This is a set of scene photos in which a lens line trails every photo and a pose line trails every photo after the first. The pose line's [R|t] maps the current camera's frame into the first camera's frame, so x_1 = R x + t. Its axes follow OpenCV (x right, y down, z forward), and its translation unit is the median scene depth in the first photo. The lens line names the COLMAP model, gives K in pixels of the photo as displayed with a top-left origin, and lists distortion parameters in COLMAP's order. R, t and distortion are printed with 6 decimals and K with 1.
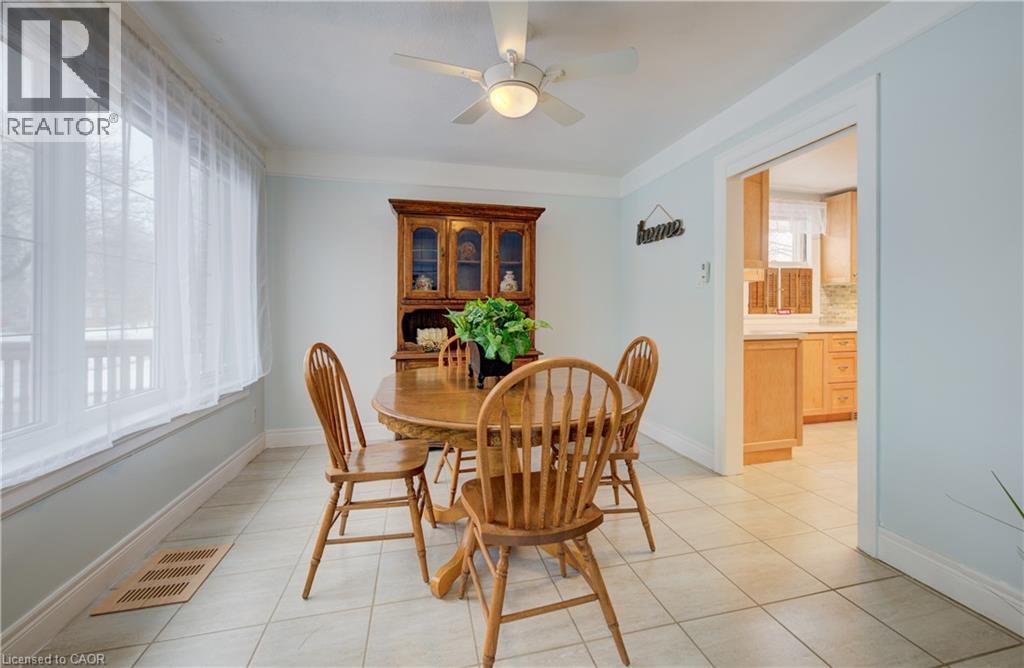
lens RADIAL K [[425.5, 0, 515.2], [0, 425.5, 313.1], [0, 0, 1]] dist [0.000275, 0.000052]
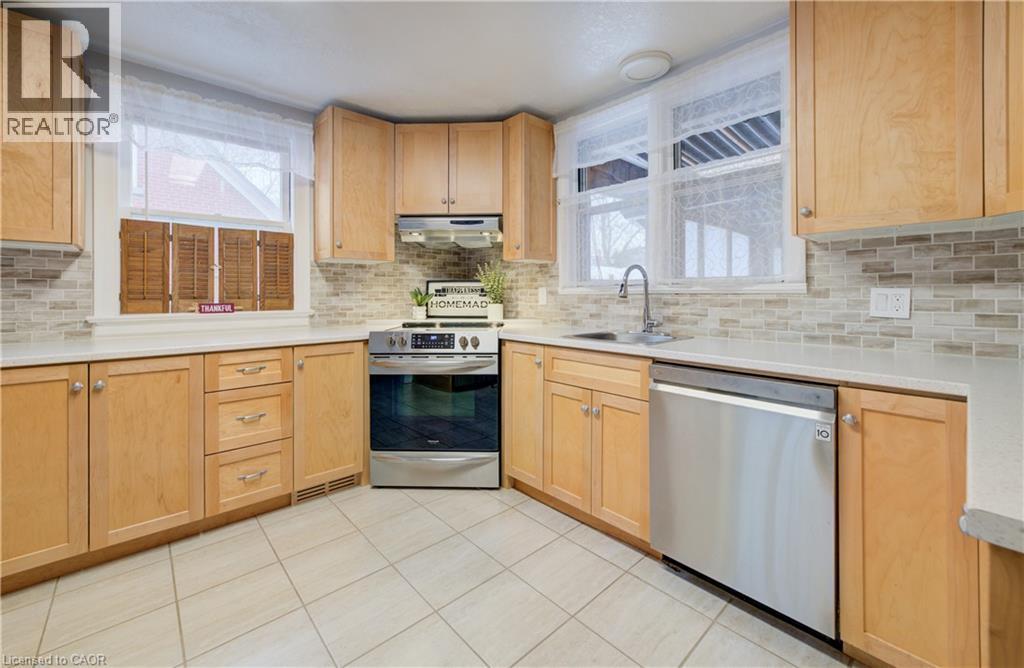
lens RADIAL K [[411.1, 0, 511.2], [0, 411.1, 309.5], [0, 0, 1]] dist [0.000863, 0.000318]
pose [[0.882662, -0.016621, 0.469713, 0.695672], [0.005178, 0.999658, 0.025643, -0.012164], [-0.469979, -0.020202, 0.882446, 0.352203]]
